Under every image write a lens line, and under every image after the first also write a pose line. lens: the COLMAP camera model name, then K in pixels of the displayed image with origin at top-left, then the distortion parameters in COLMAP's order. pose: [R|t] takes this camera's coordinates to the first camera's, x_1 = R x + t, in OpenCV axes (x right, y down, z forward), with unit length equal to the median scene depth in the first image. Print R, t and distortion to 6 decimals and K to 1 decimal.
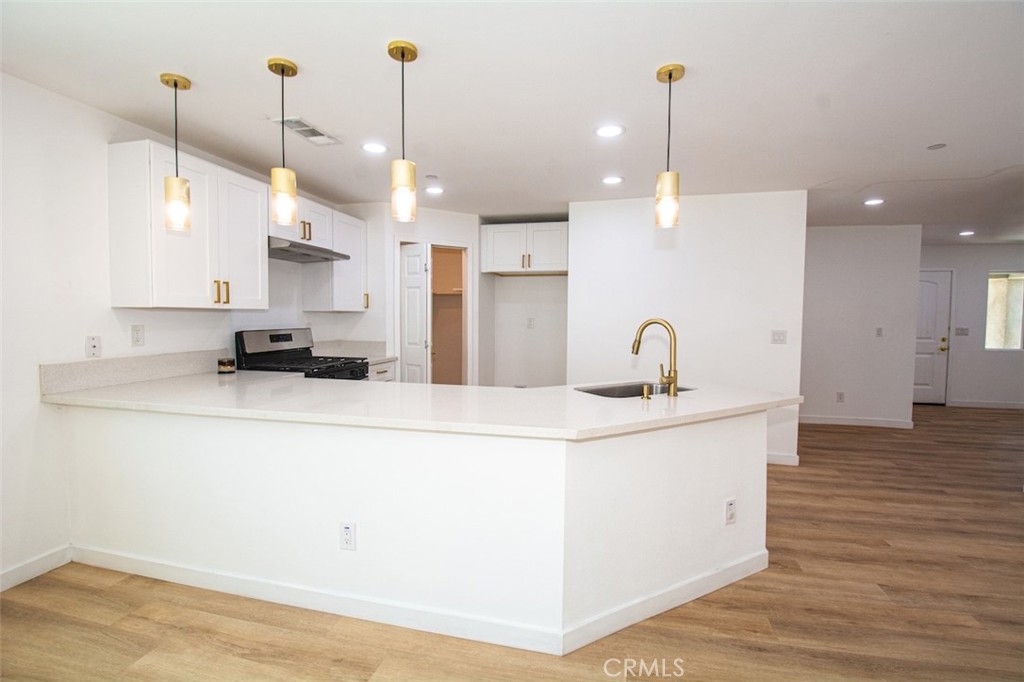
lens RADIAL K [[448.0, 0, 515.2], [0, 448.0, 336.3], [0, 0, 1]] dist [0.003509, -0.014176]
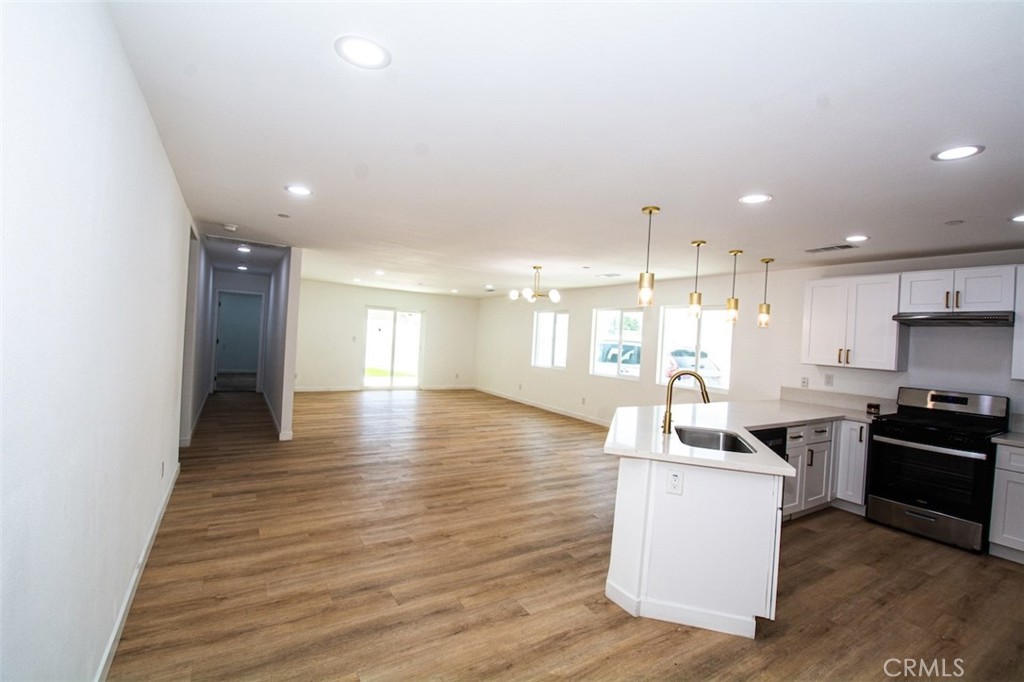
lens RADIAL K [[448.0, 0, 517.2], [0, 448.0, 339.8], [0, 0, 1]] dist [0.003509, -0.014176]
pose [[-0.706048, -0.042837, -0.706867, 1.314719], [-0.094665, 0.994919, 0.034262, -0.105391], [0.701808, 0.091106, -0.706516, 1.356992]]
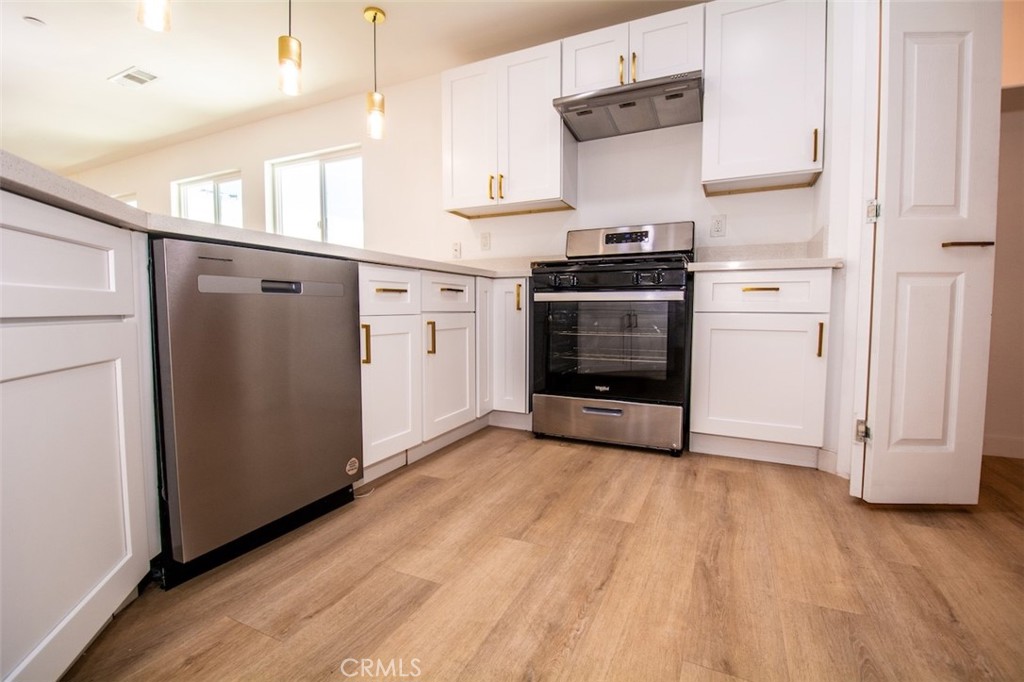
lens RADIAL K [[448.0, 0, 516.0], [0, 448.0, 338.6], [0, 0, 1]] dist [0.003509, -0.014176]
pose [[-0.209920, 0.054376, -0.976205, 0.320433], [-0.051121, 0.996476, 0.066497, 0.171560], [0.976381, 0.063864, -0.206400, 1.322450]]
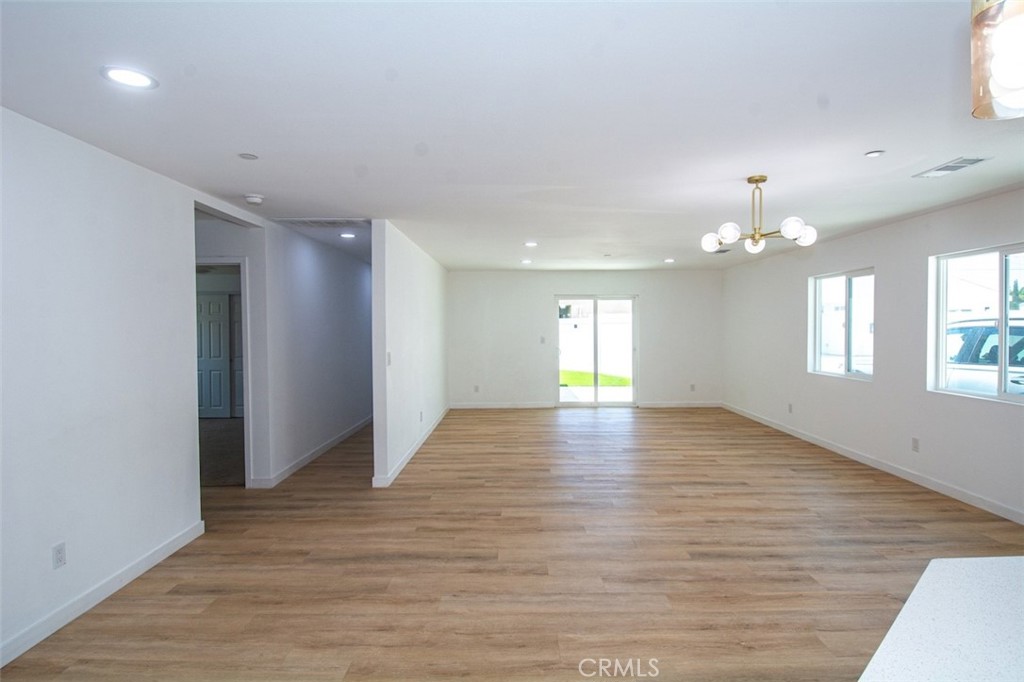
lens RADIAL K [[519.4, 0, 514.3], [0, 519.4, 339.3], [0, 0, 1]] dist [0.014194, -0.021369]
pose [[-0.975051, 0.003982, -0.221944, 0.538340], [-0.011826, 0.997487, 0.069849, -0.092019], [0.221665, 0.070731, -0.972554, 0.942114]]
